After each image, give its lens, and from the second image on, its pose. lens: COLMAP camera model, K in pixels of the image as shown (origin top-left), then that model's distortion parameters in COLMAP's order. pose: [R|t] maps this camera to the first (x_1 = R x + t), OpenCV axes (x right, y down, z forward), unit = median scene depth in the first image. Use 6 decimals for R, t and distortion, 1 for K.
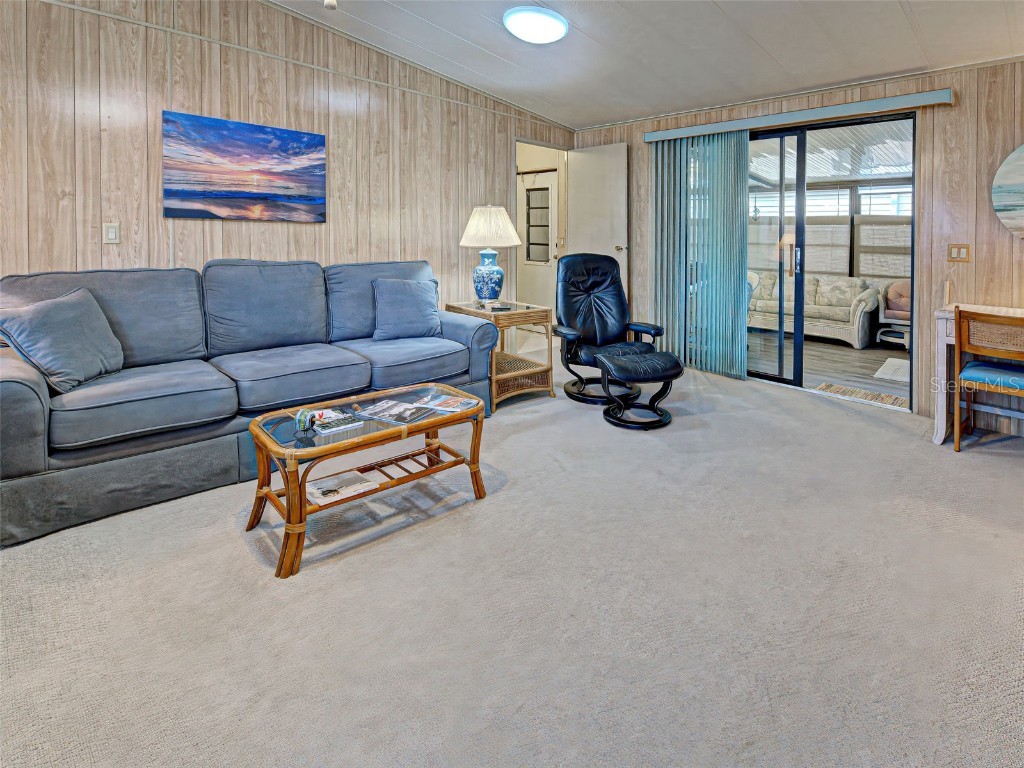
lens RADIAL K [[531.8, 0, 573.0], [0, 531.8, 255.9], [0, 0, 1]] dist [-0.001229, -0.000775]
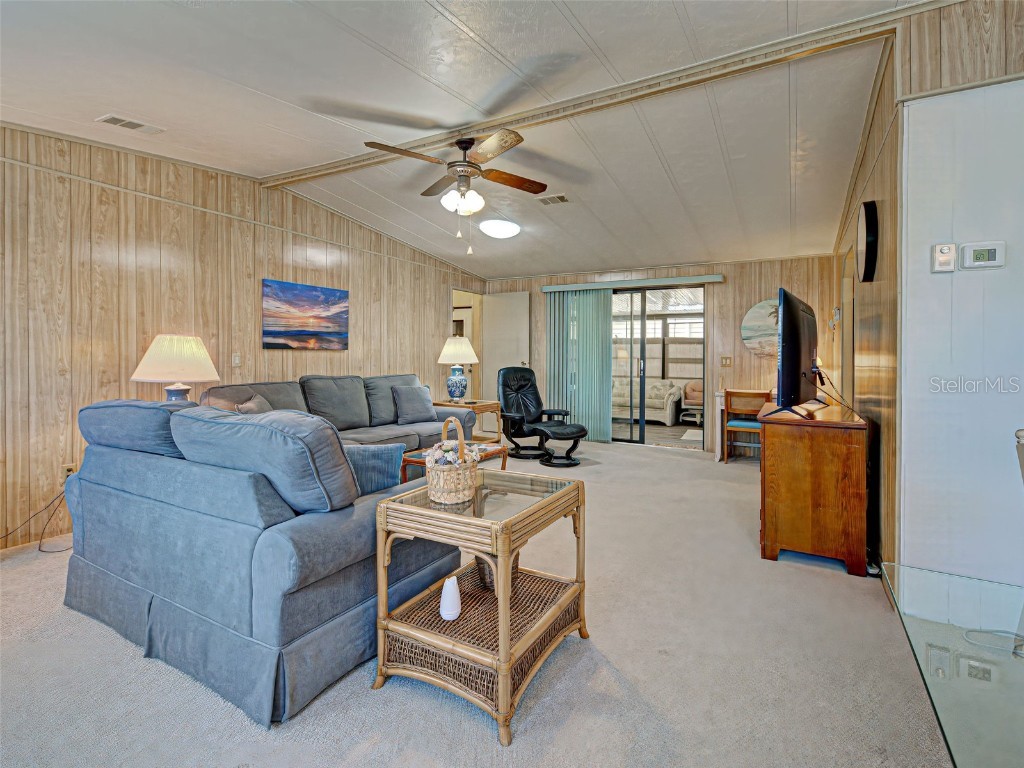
lens RADIAL K [[506.0, 0, 540.2], [0, 506.0, 358.1], [0, 0, 1]] dist [0.011517, -0.001638]
pose [[0.964715, -0.016938, 0.262749, -0.314419], [0.022430, 0.999588, -0.017914, -0.002295], [-0.262337, 0.023176, 0.964698, -0.481448]]
